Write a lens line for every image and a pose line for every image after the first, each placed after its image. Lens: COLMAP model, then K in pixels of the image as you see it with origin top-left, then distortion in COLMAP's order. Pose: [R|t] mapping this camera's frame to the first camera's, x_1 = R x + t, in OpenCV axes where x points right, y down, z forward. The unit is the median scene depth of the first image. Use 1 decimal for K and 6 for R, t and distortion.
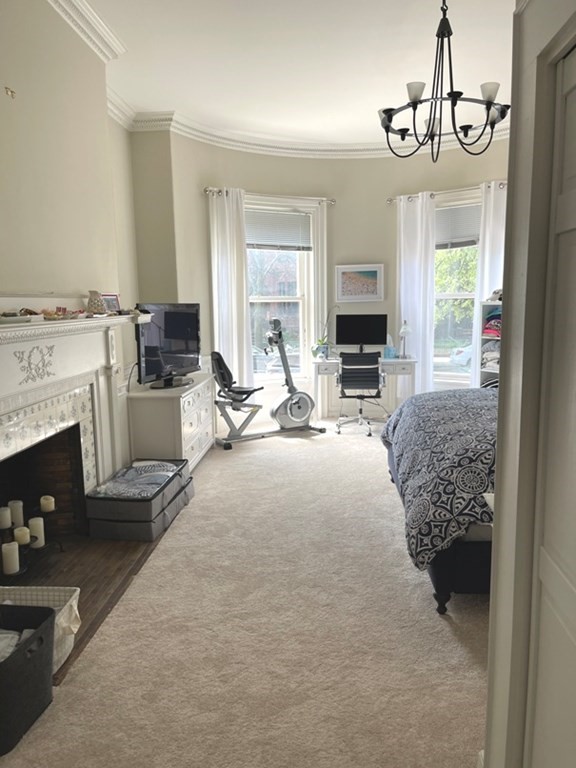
lens RADIAL K [[577.8, 0, 293.5], [0, 577.8, 386.4], [0, 0, 1]] dist [0.063361, -0.078158]
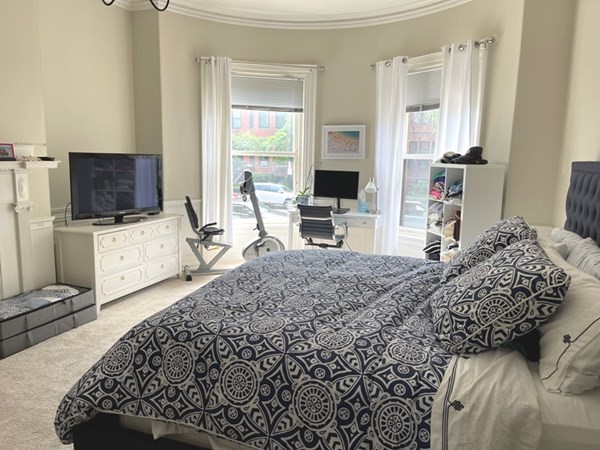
lens RADIAL K [[451.4, 0, 300.0], [0, 451.4, 225.0], [0, 0, 1]] dist [0.063361, -0.078158]
pose [[0.957337, 0.079322, -0.277873, 0.321088], [-0.077444, 0.996839, 0.017747, -0.033615], [0.278402, 0.004530, 0.960454, 0.168617]]
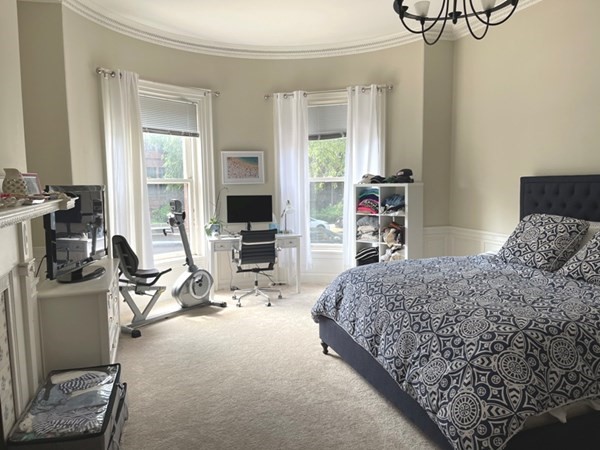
lens RADIAL K [[451.4, 0, 300.0], [0, 451.4, 225.0], [0, 0, 1]] dist [0.063361, -0.078158]
pose [[0.928500, -0.033432, 0.369825, -0.123964], [0.054105, 0.997490, -0.045667, -0.024547], [-0.367371, 0.062411, 0.927978, 0.175848]]
